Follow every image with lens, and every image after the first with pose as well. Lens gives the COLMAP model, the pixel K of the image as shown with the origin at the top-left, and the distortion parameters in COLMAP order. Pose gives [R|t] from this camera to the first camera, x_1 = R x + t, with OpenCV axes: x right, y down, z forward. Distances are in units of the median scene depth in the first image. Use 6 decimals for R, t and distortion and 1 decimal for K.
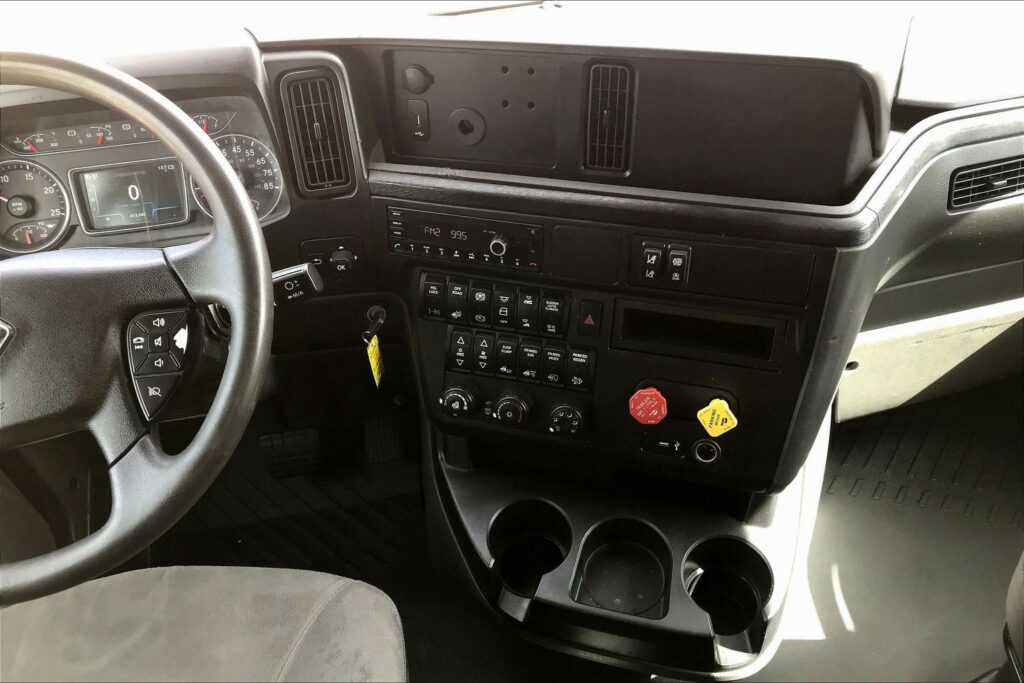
lens RADIAL K [[821.5, 0, 513.6], [0, 821.5, 341.3], [0, 0, 1]] dist [0.046774, -0.051118]
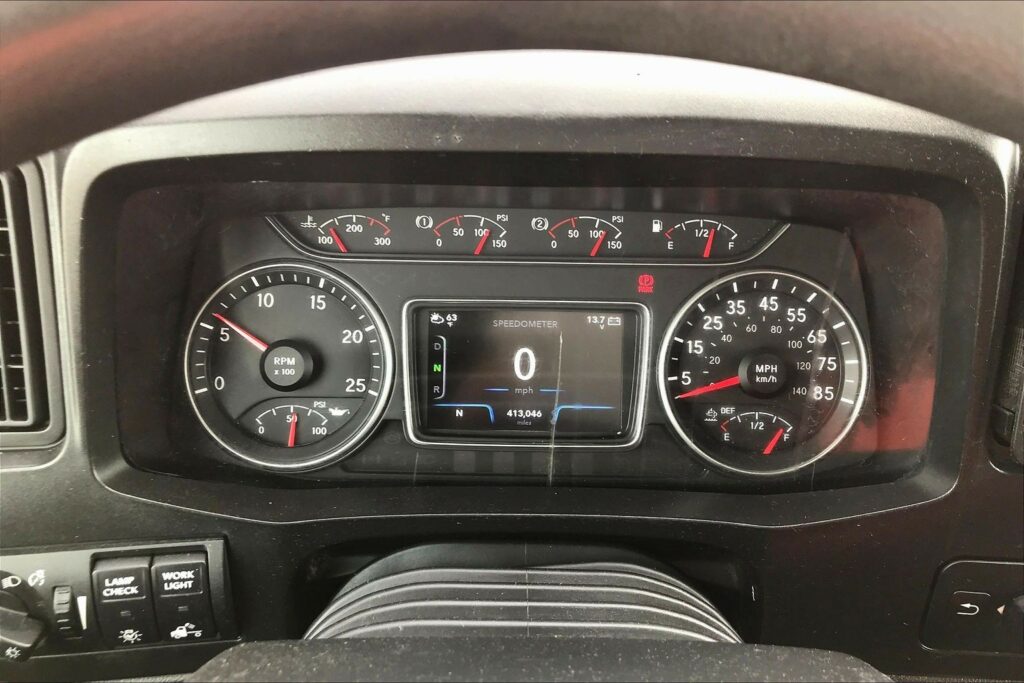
lens RADIAL K [[821.5, 0, 516.2], [0, 821.5, 334.0], [0, 0, 1]] dist [0.046774, -0.051118]
pose [[0.986129, 0.145131, -0.080545, -0.453969], [-0.153780, 0.981474, -0.114285, -0.151966], [0.062466, 0.125086, 0.990177, 0.583434]]
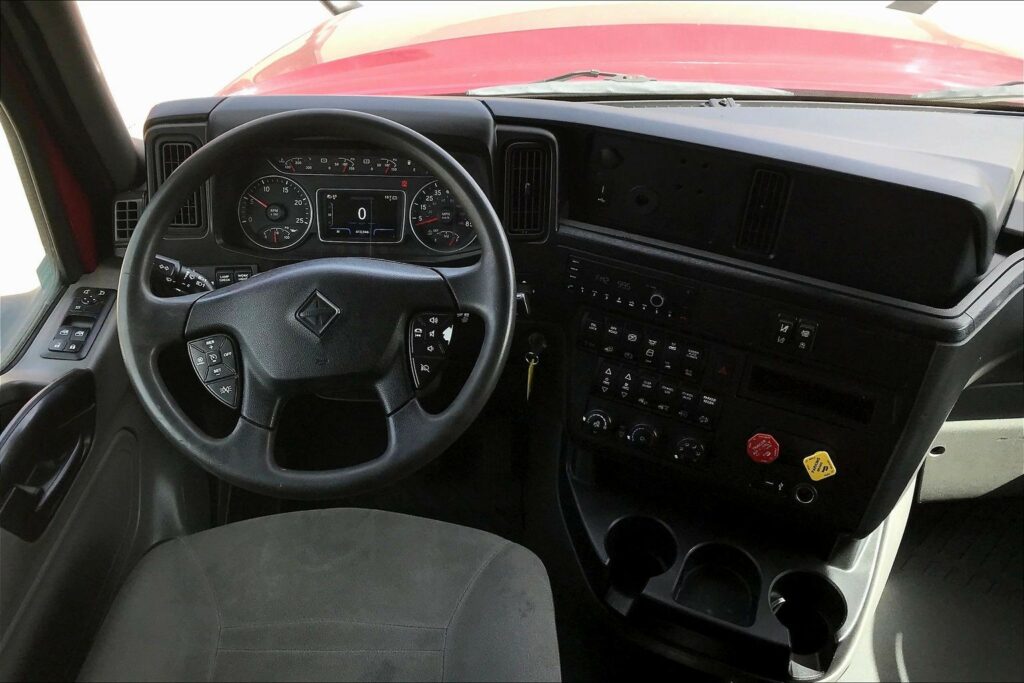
lens RADIAL K [[929.8, 0, 501.9], [0, 929.8, 339.8], [0, 0, 1]] dist [0.051666, -0.066632]
pose [[0.986657, 0.149480, -0.064522, -0.142609], [-0.153146, 0.986606, -0.056178, 0.055249], [0.055261, 0.065310, 0.996334, -0.381536]]
